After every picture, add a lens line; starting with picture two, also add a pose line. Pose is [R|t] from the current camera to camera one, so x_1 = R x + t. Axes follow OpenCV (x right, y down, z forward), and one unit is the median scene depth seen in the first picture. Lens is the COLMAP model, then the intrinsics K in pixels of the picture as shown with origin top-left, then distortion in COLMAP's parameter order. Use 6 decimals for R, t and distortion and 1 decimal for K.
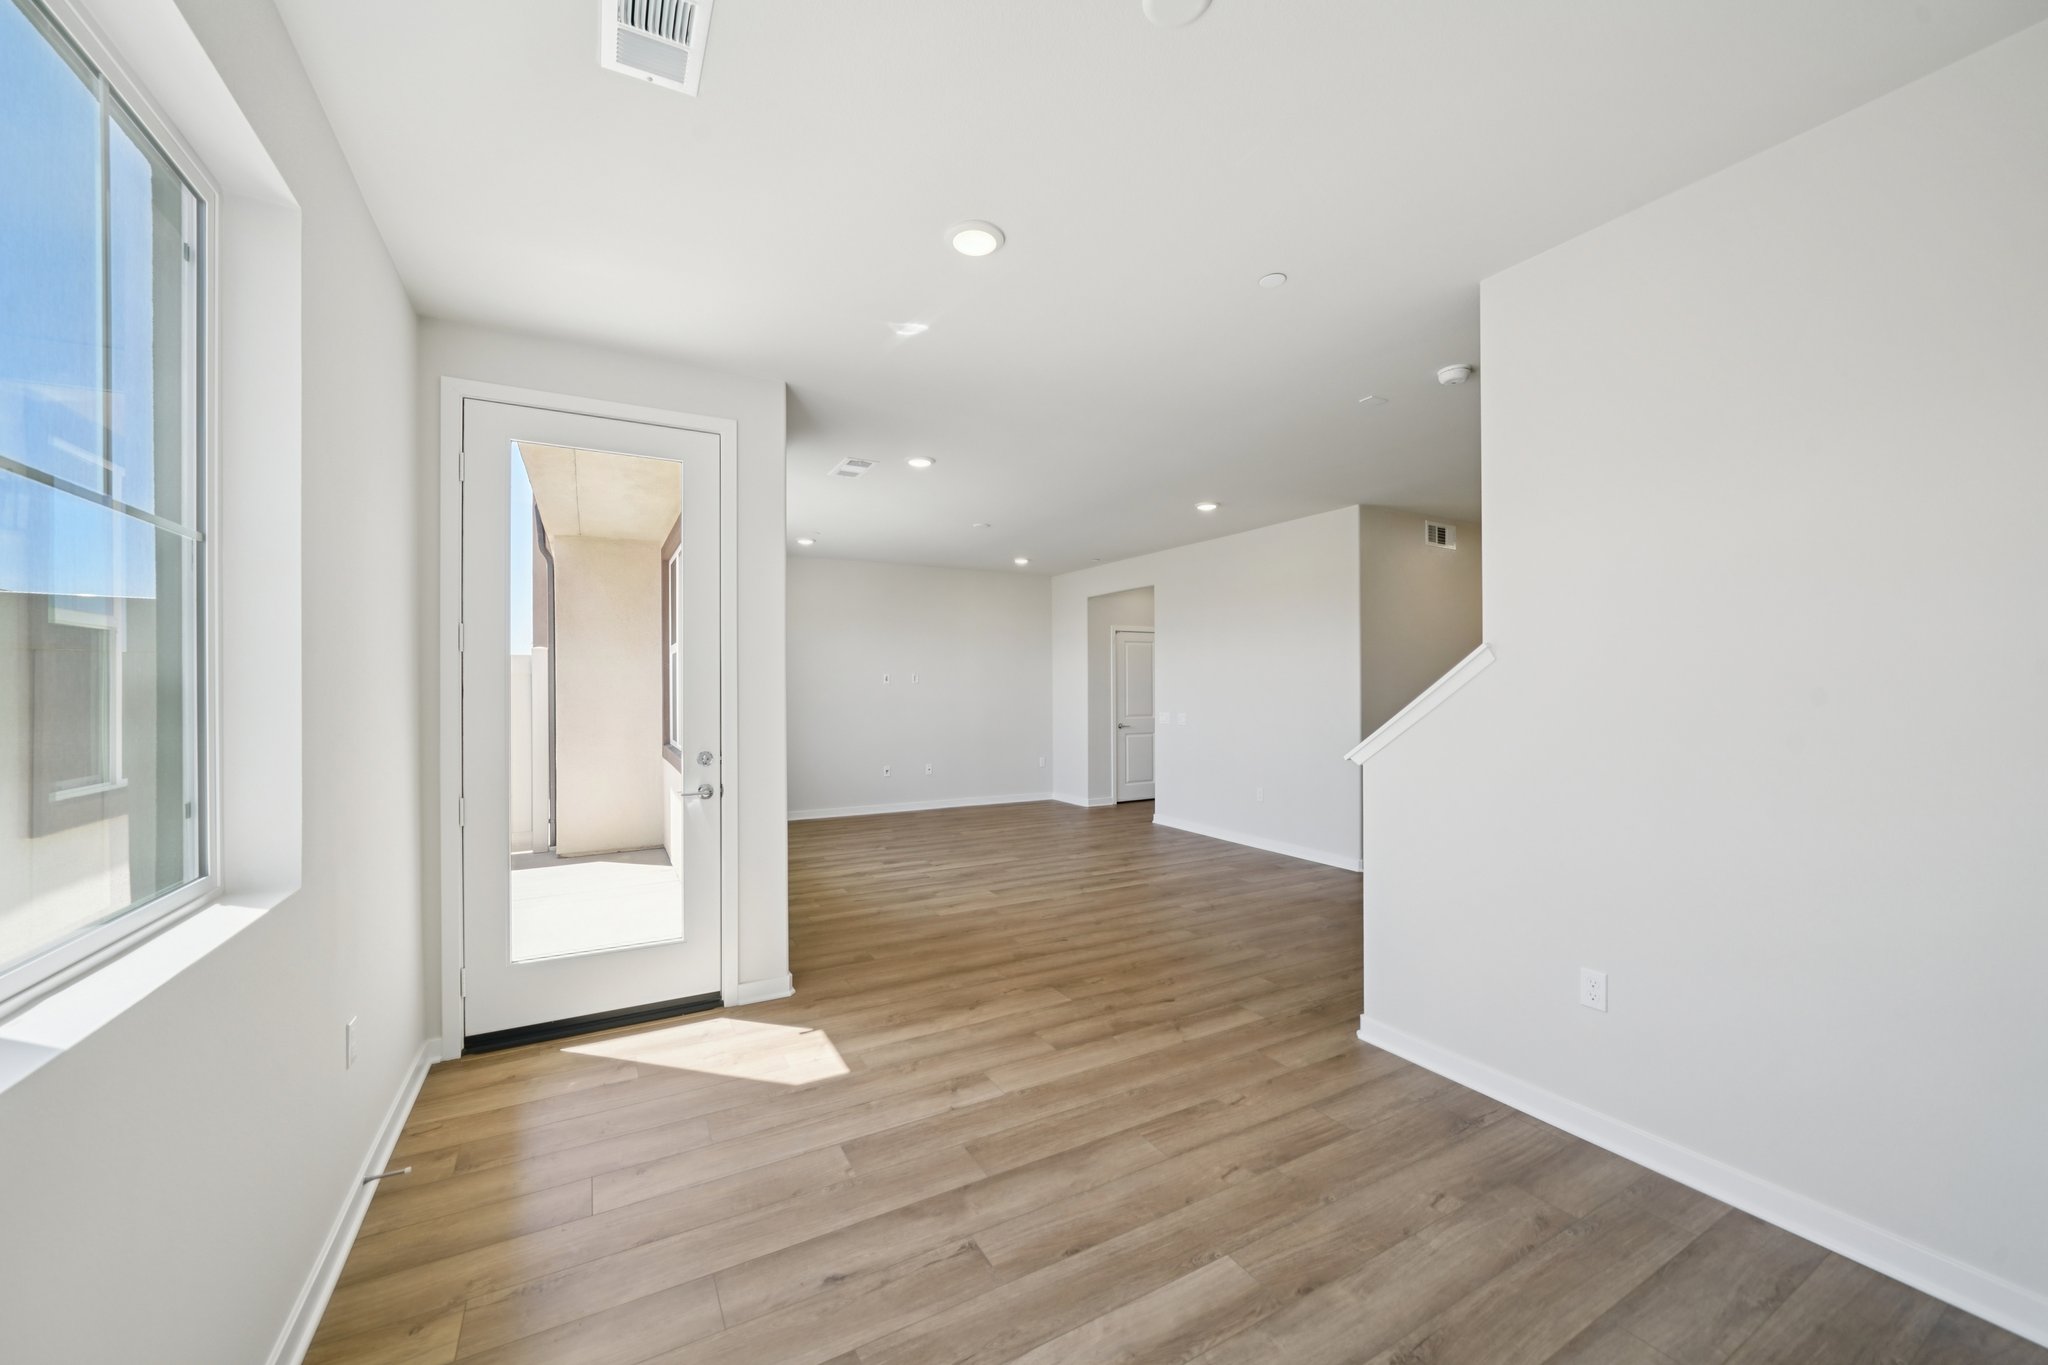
lens RADIAL K [[765.5, 0, 1018.1], [0, 765.5, 696.7], [0, 0, 1]] dist [0.000374, 0.000025]
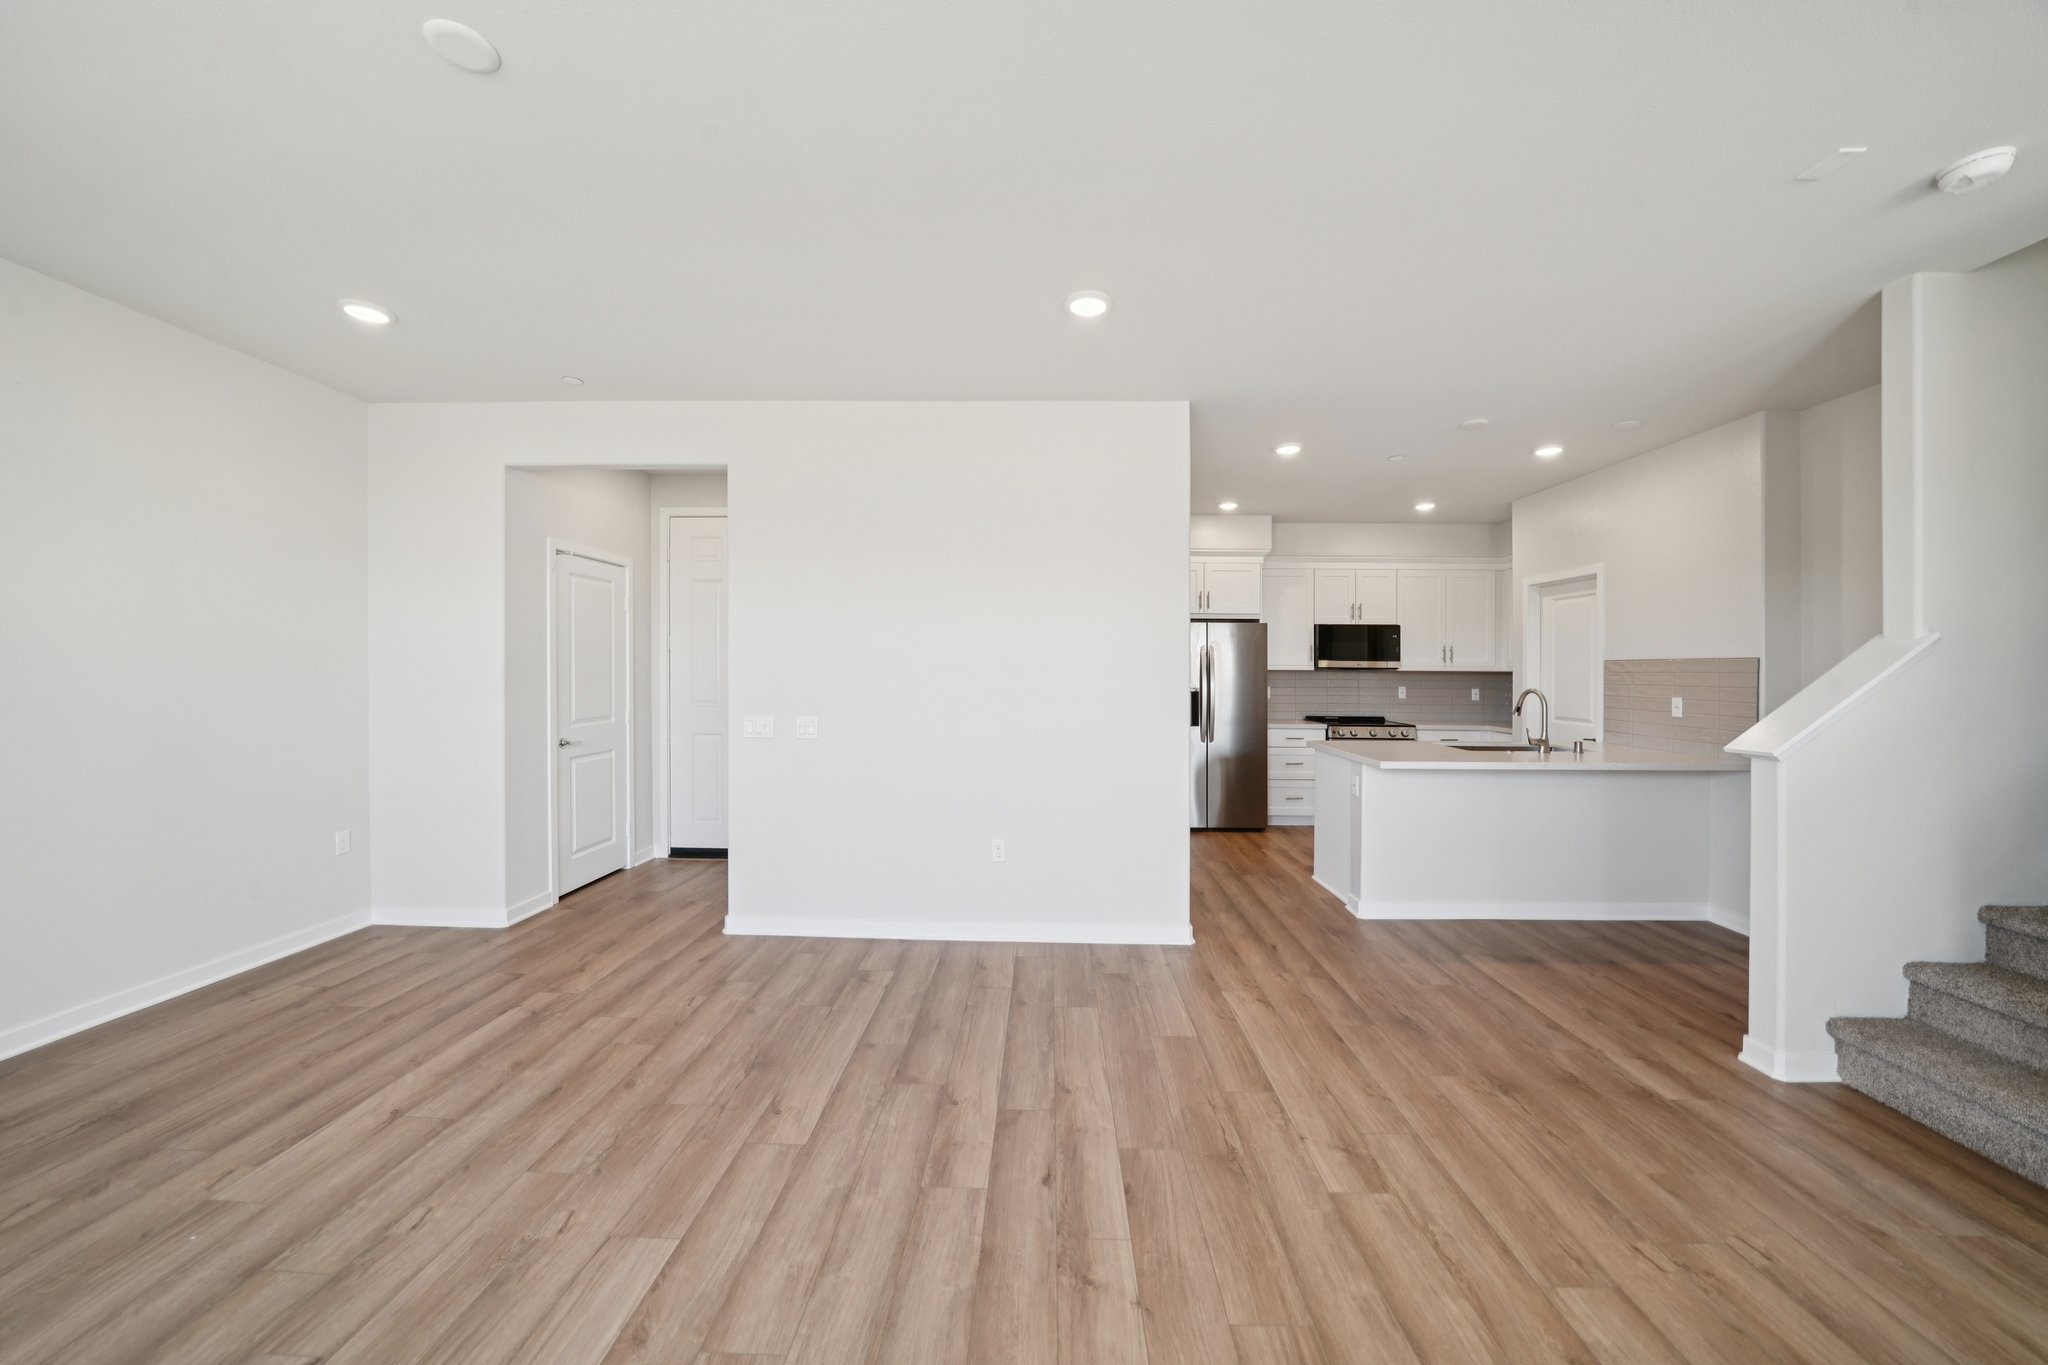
lens RADIAL K [[751.6, 0, 1024.0], [0, 751.6, 682.5], [0, 0, 1]] dist [0.007502, -0.000018]
pose [[0.534281, 0.004085, 0.845297, -0.124143], [-0.006409, 0.999979, -0.000782, -0.002145], [-0.845283, -0.005000, 0.534296, 0.502664]]
